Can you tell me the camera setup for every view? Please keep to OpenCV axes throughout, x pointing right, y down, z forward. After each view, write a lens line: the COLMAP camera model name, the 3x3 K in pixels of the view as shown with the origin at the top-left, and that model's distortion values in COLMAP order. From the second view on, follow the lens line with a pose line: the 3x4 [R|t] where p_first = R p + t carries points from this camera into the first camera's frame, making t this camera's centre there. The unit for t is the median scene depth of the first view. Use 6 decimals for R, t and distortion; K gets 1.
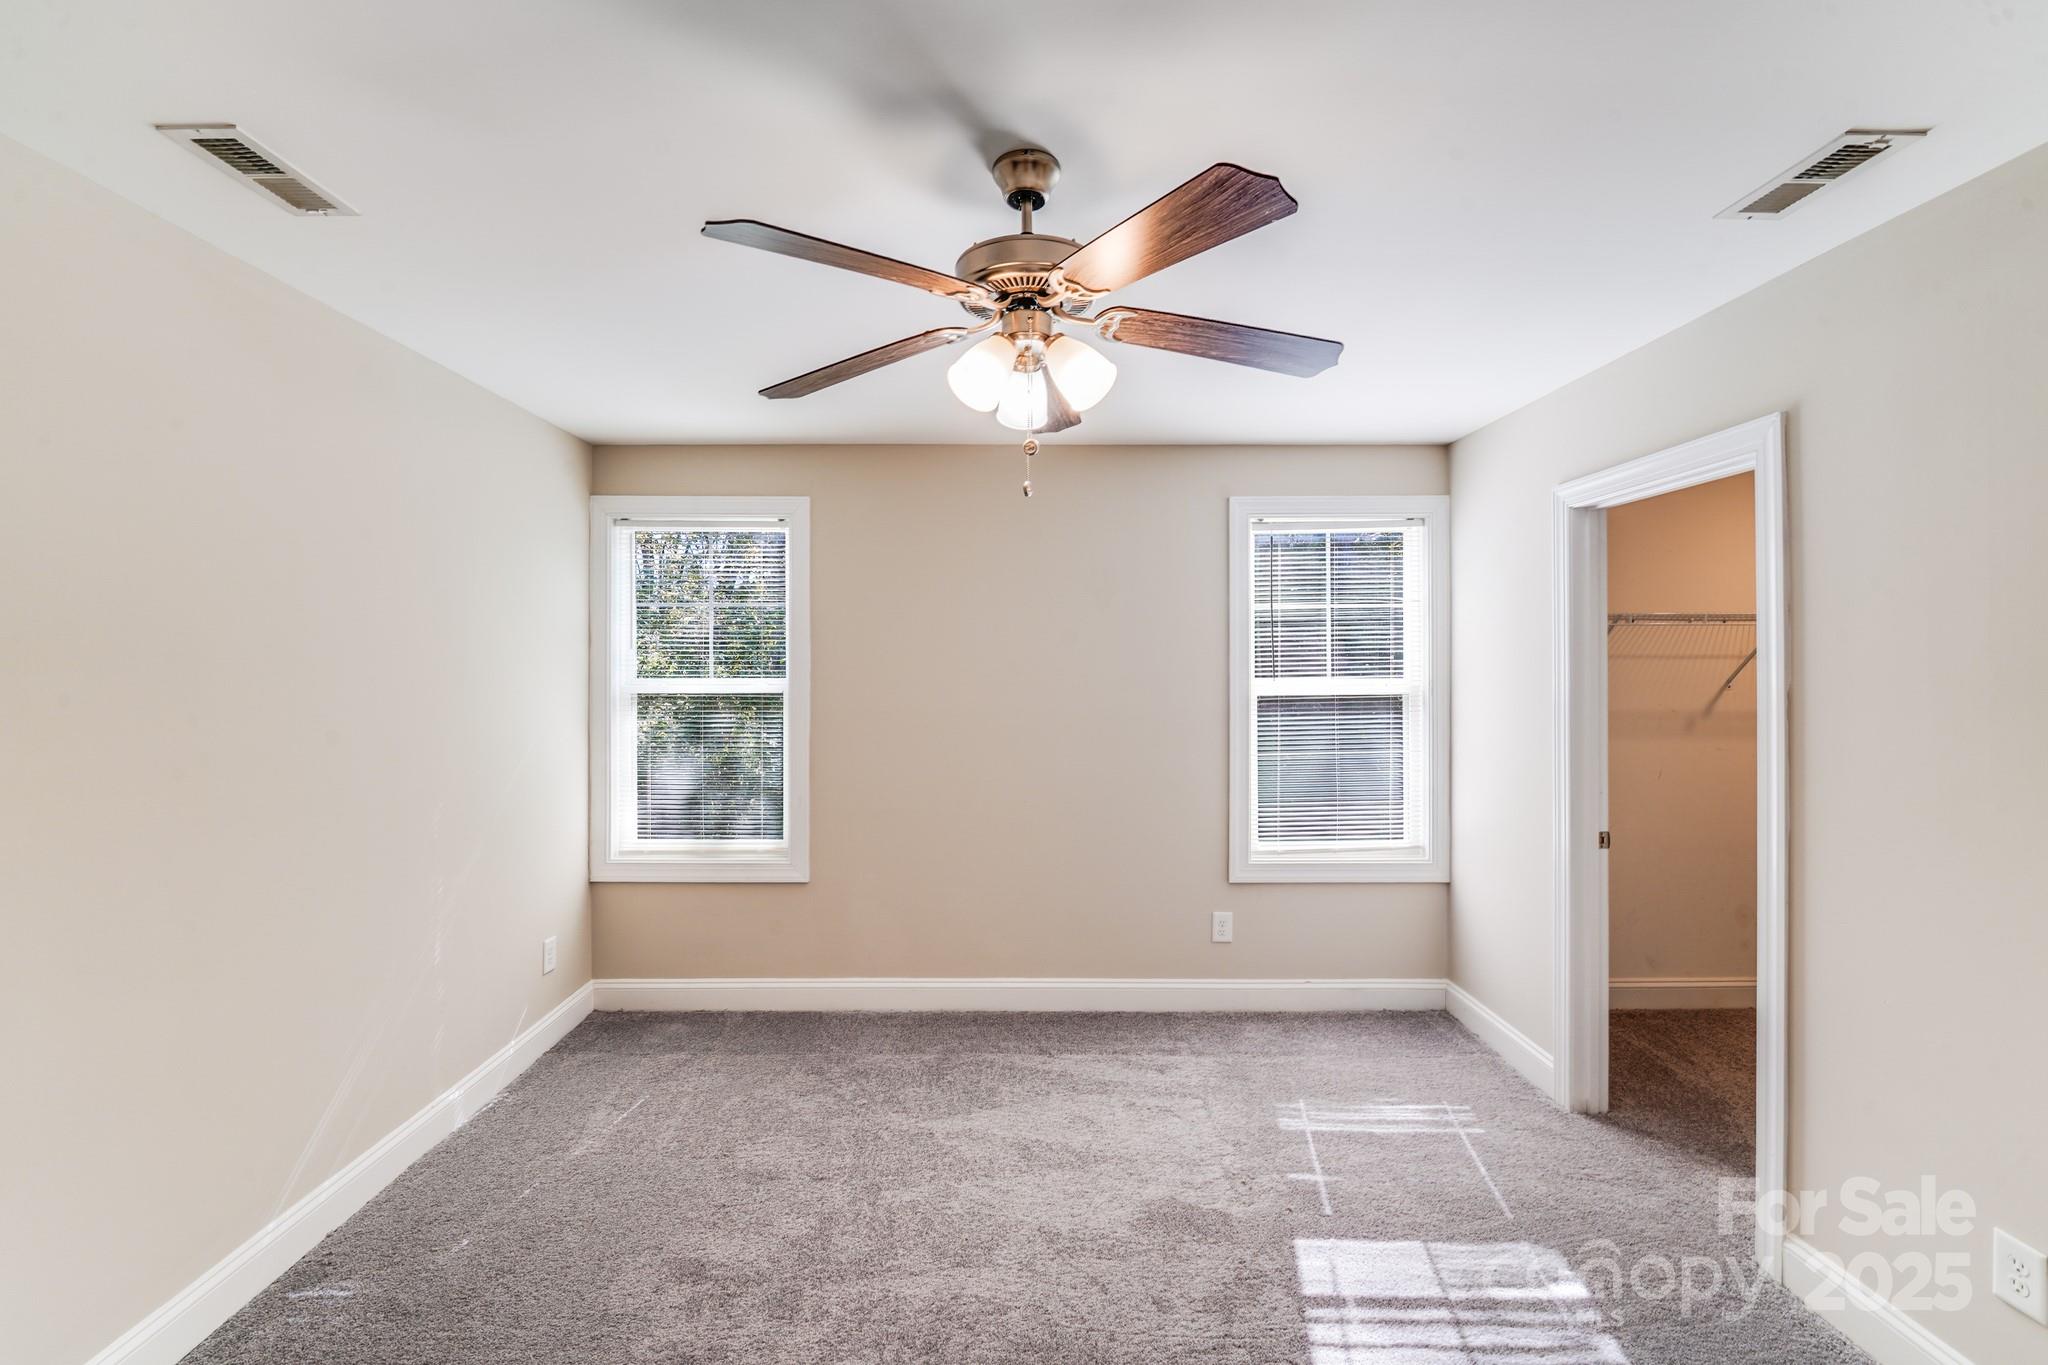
lens RADIAL K [[856.0, 0, 1021.5], [0, 856.0, 668.8], [0, 0, 1]] dist [-0.001156, 0.000219]
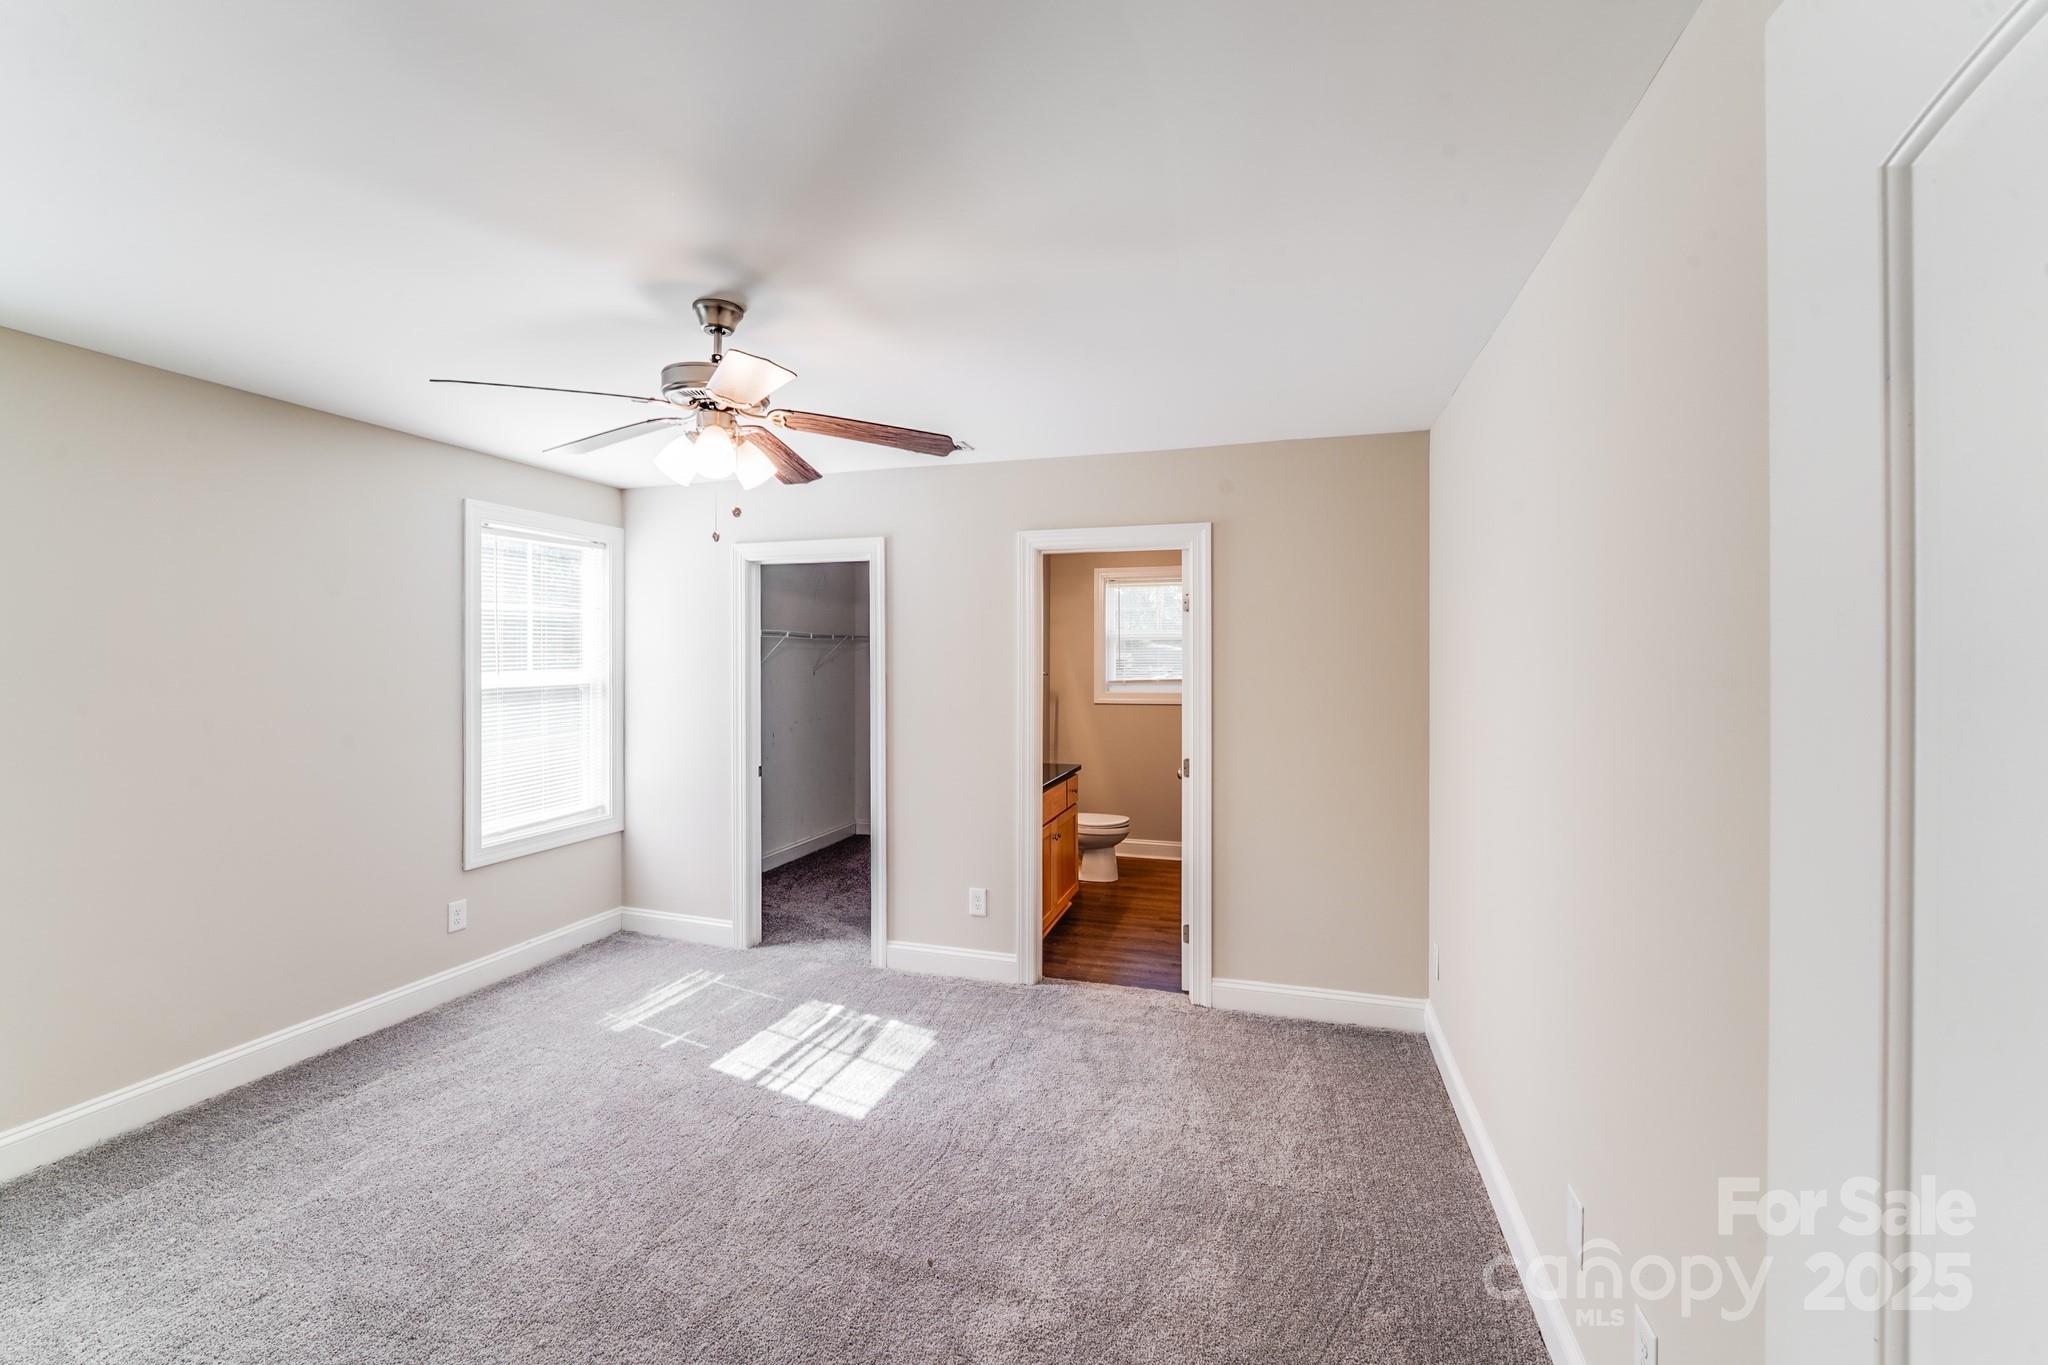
lens RADIAL K [[841.8, 0, 1007.1], [0, 841.8, 664.1], [0, 0, 1]] dist [-0.003223, -0.001074]
pose [[0.314110, -0.002841, 0.949382, -0.531986], [-0.000119, 0.999995, 0.003032, -0.003374], [-0.949386, -0.001066, 0.314109, 0.058689]]
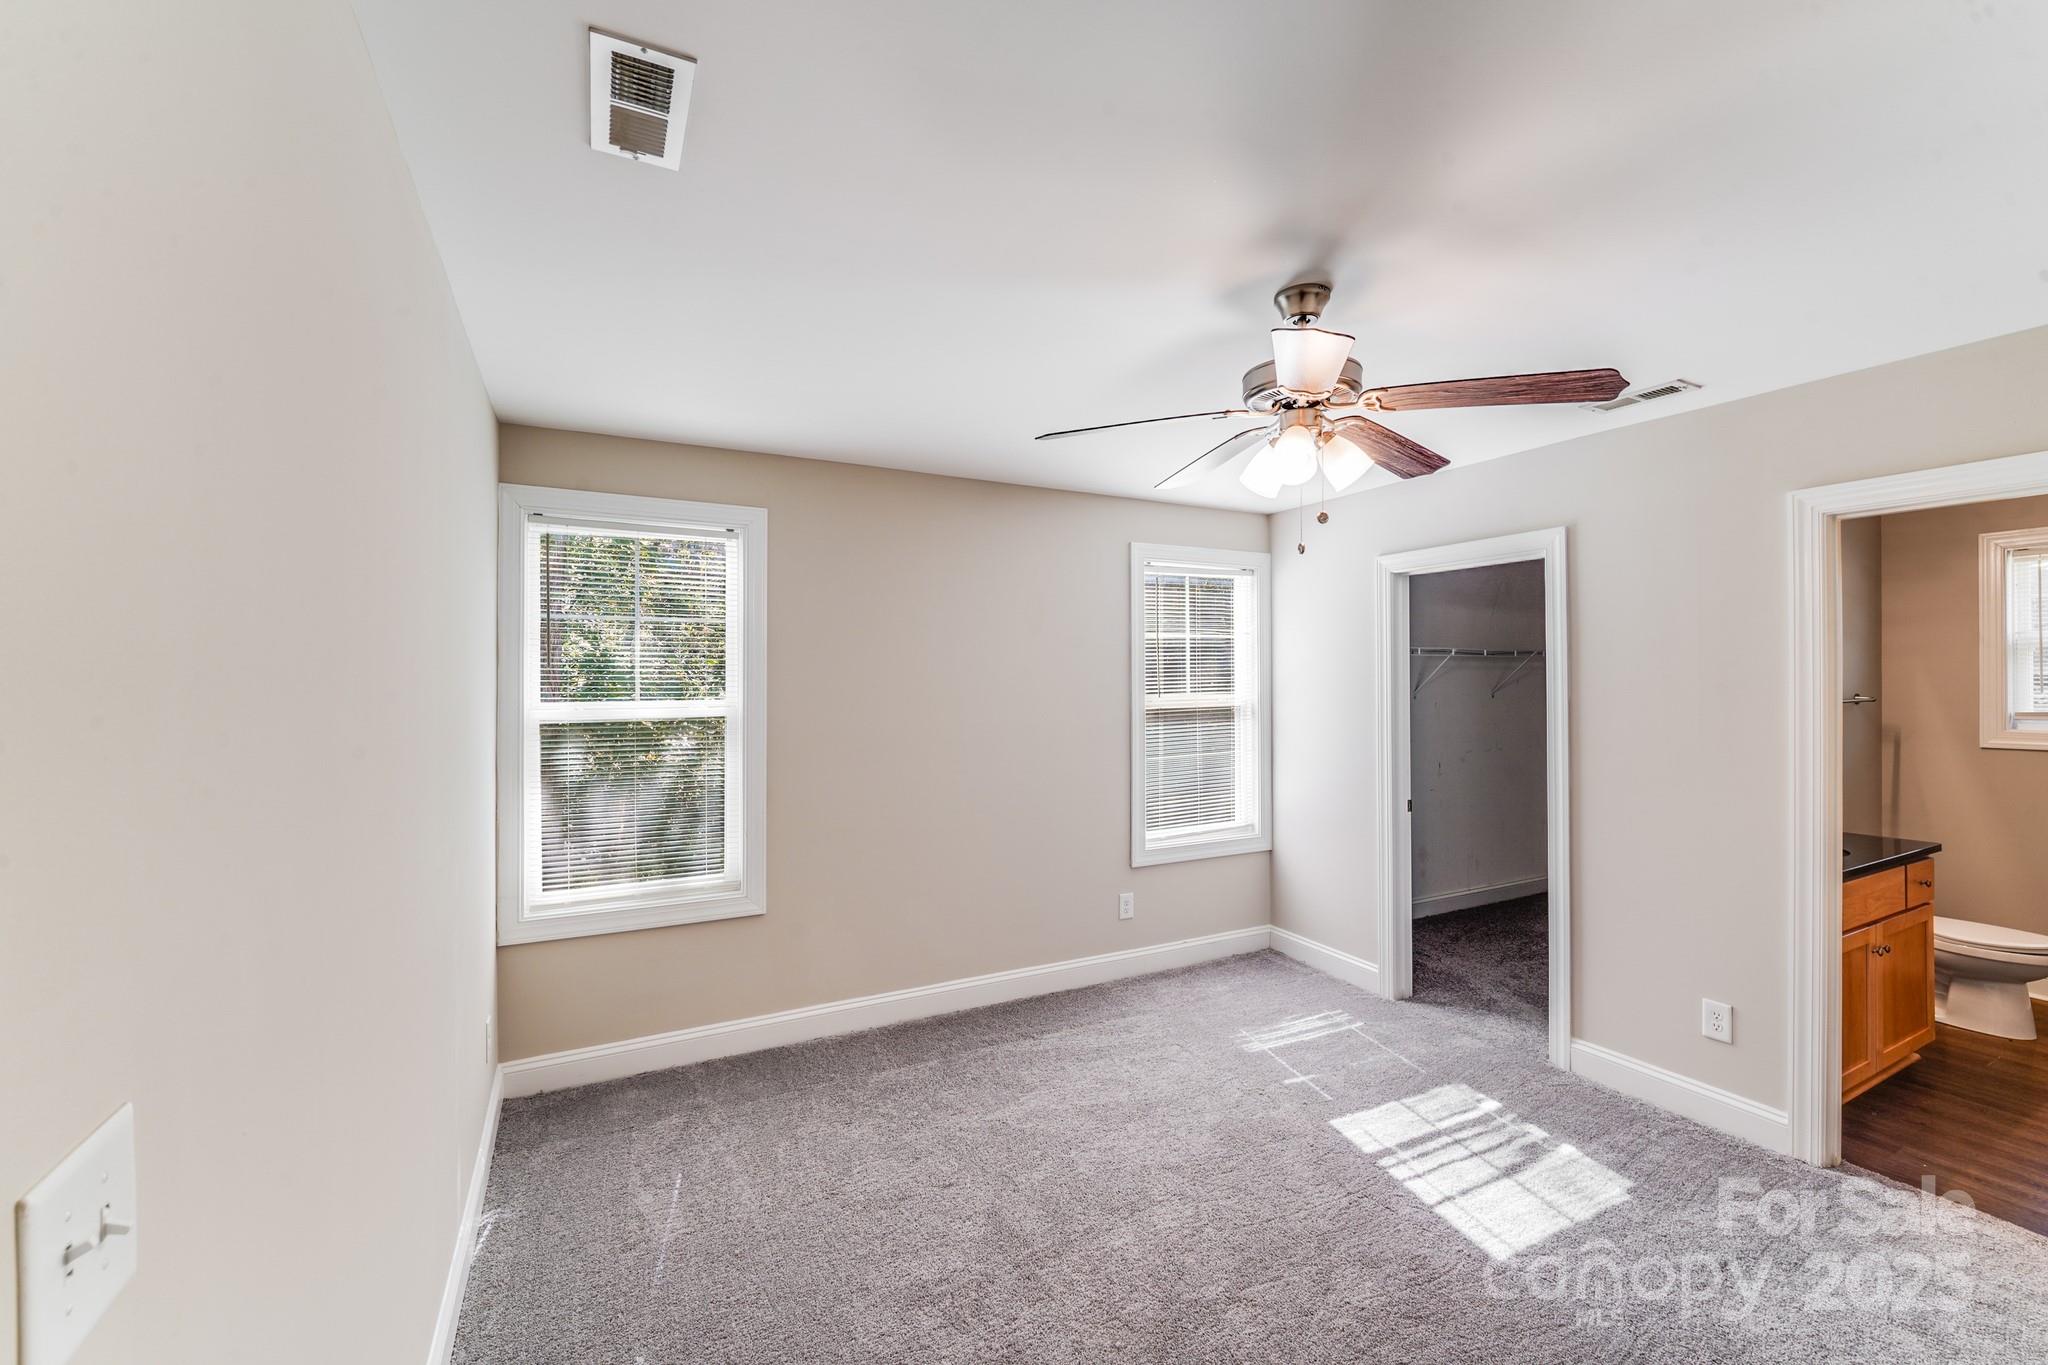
lens RADIAL K [[829.1, 0, 1024.0], [0, 829.1, 682.5], [0, 0, 1]] dist [-0.000076, -0.003945]
pose [[0.889318, -0.002352, 0.457283, -0.425639], [0.003329, 0.999994, -0.001330, -0.005343], [-0.457277, 0.002705, 0.889320, 0.049651]]
